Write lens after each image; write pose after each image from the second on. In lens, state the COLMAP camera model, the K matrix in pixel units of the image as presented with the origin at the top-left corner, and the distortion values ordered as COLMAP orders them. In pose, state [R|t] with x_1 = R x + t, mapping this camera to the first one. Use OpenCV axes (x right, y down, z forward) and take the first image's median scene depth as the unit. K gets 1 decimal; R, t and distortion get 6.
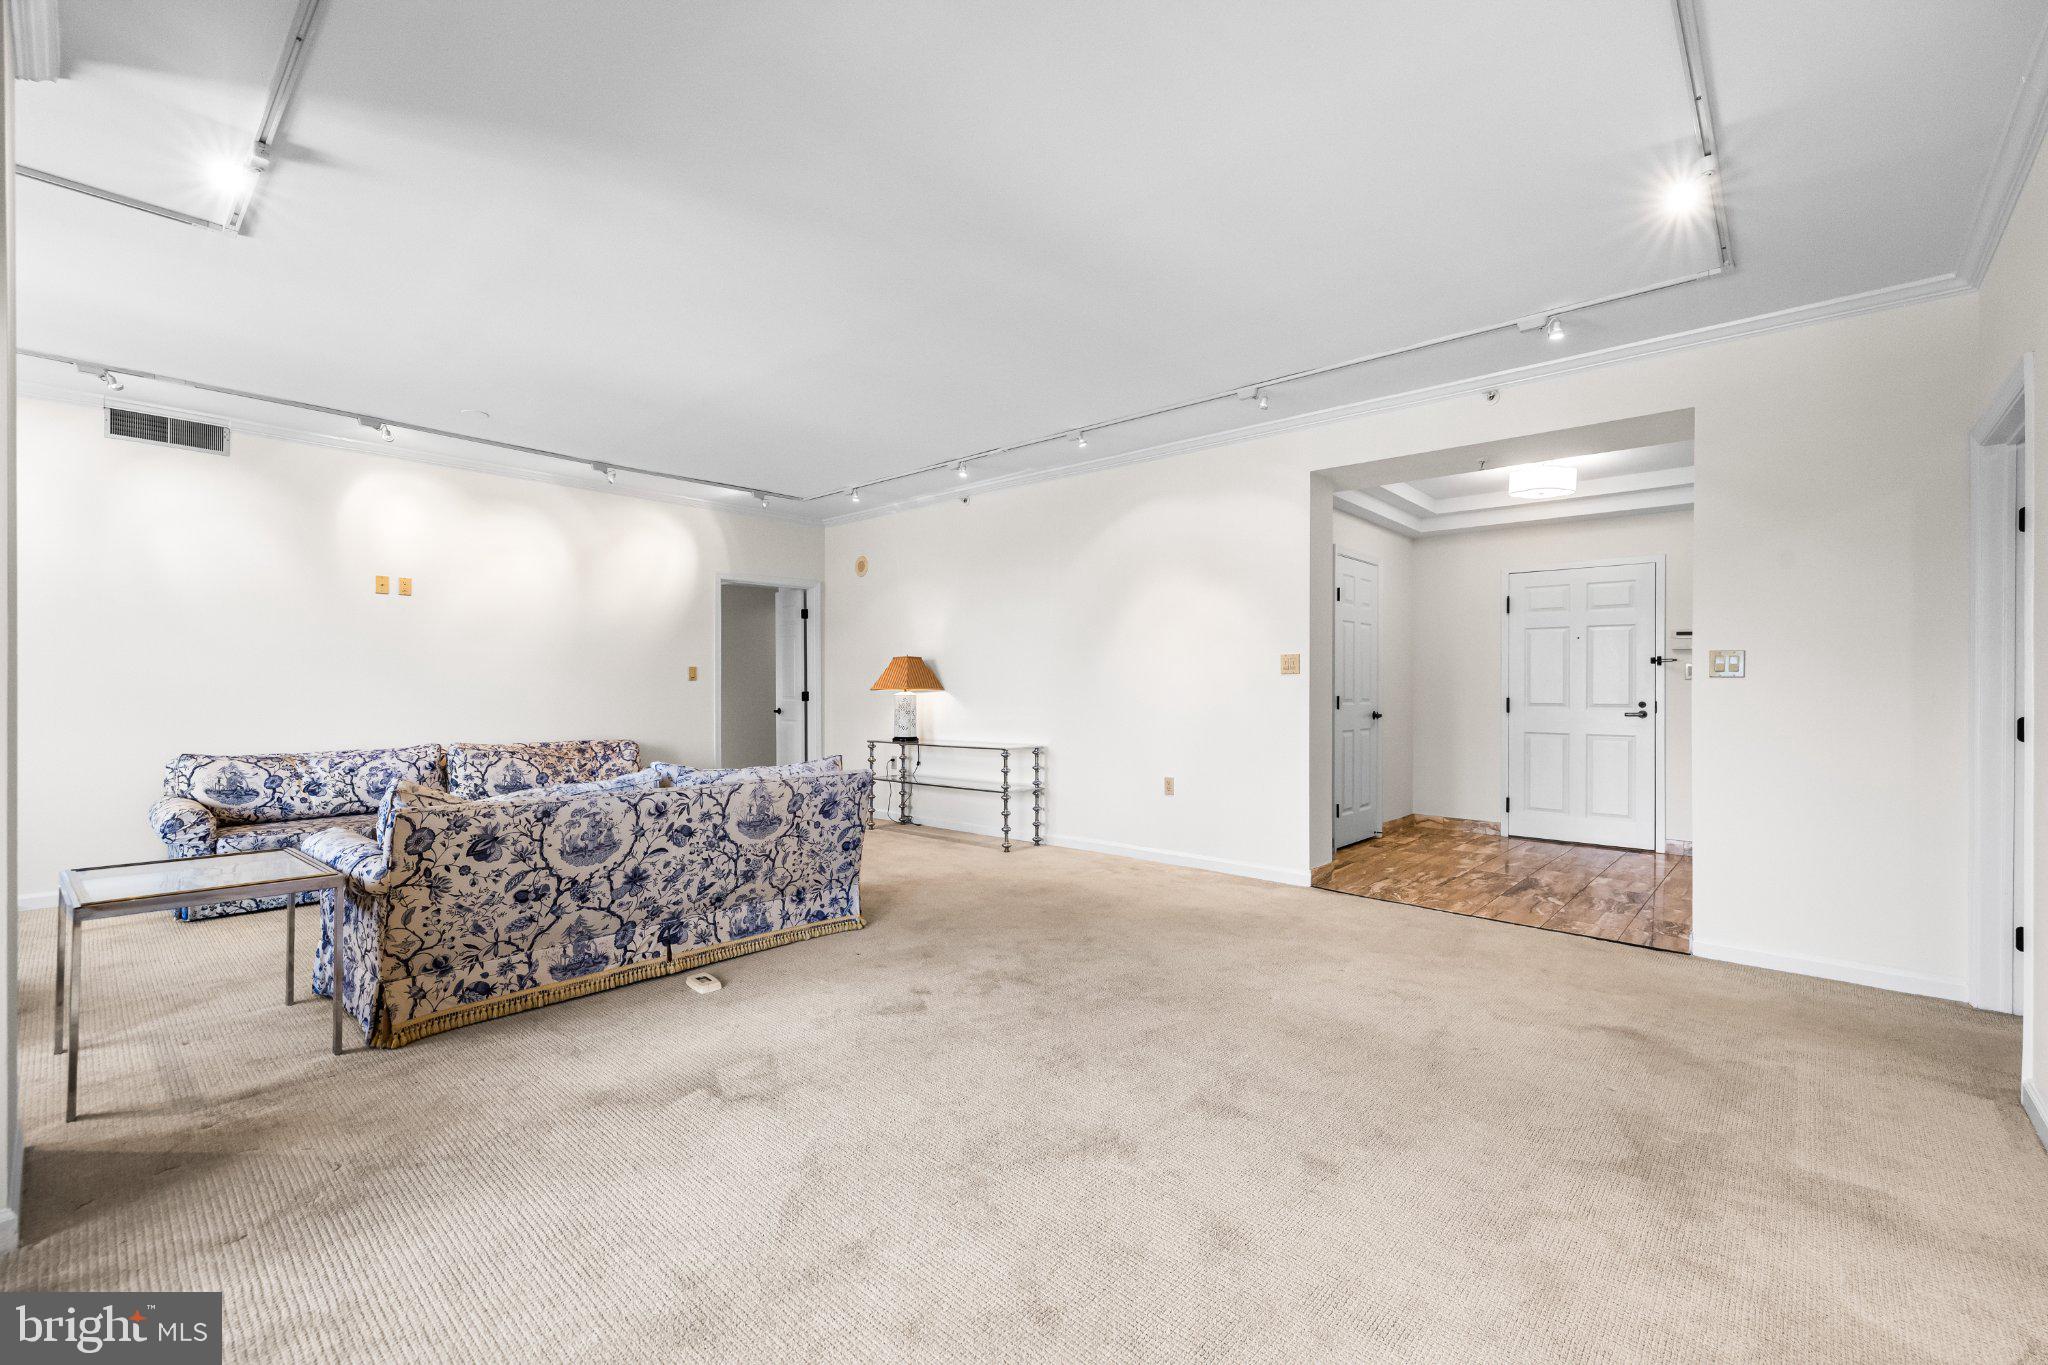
lens RADIAL K [[871.3, 0, 1028.9], [0, 871.3, 652.6], [0, 0, 1]] dist [0.002684, 0.000366]
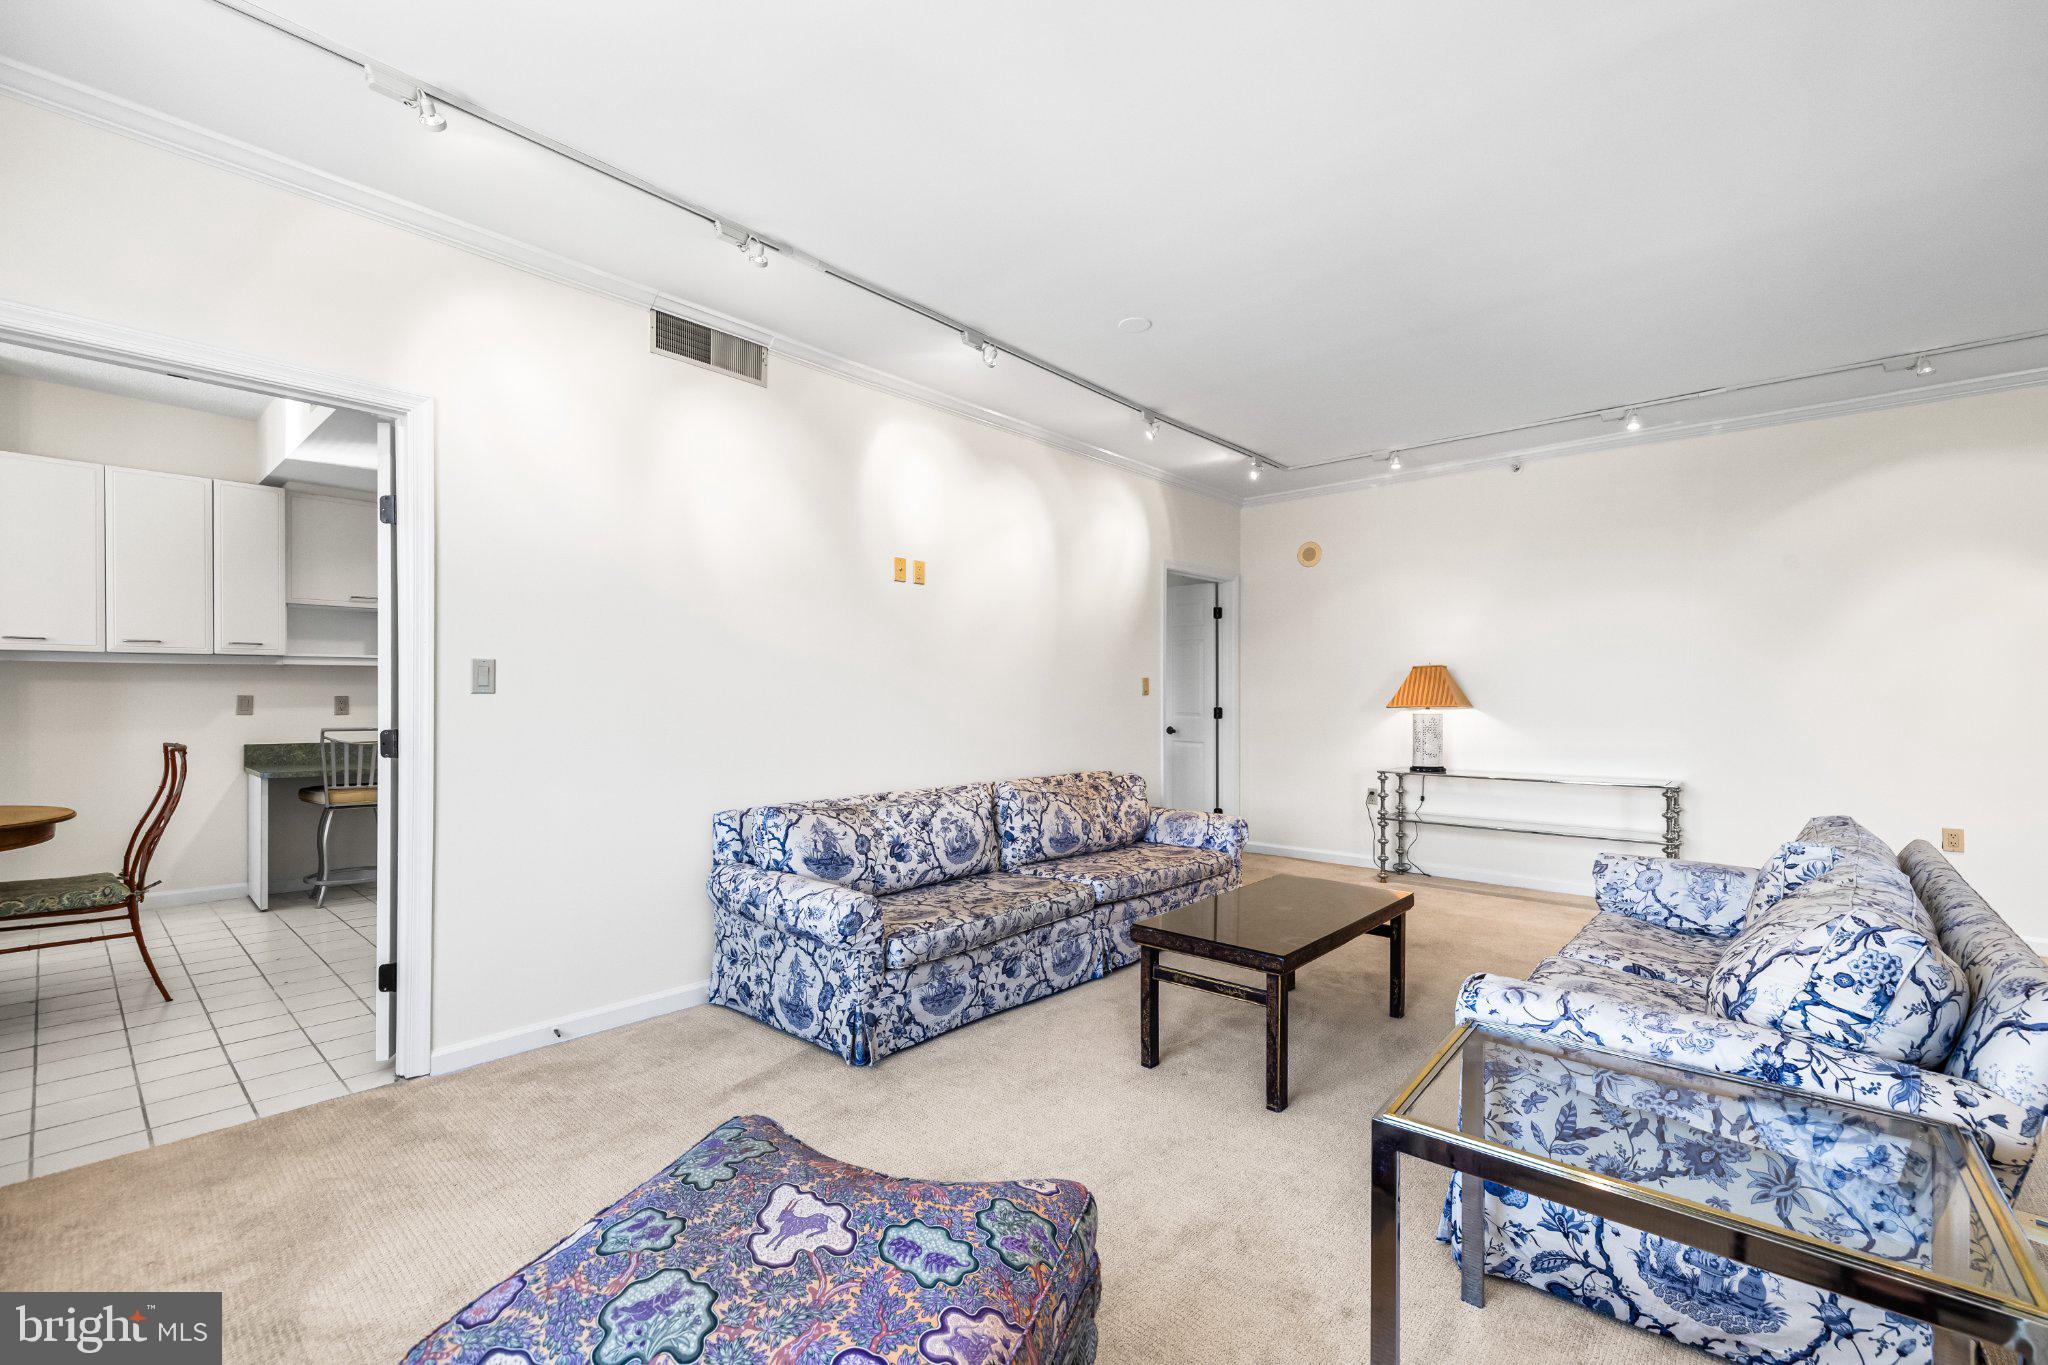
lens RADIAL K [[871.3, 0, 1017.7], [0, 871.3, 665.5], [0, 0, 1]] dist [0.002684, 0.000366]
pose [[0.999999, 0.001161, 0.000251, -0.630400], [-0.001163, 0.999957, 0.009186, -0.003039], [-0.000240, -0.009187, 0.999958, 0.250610]]
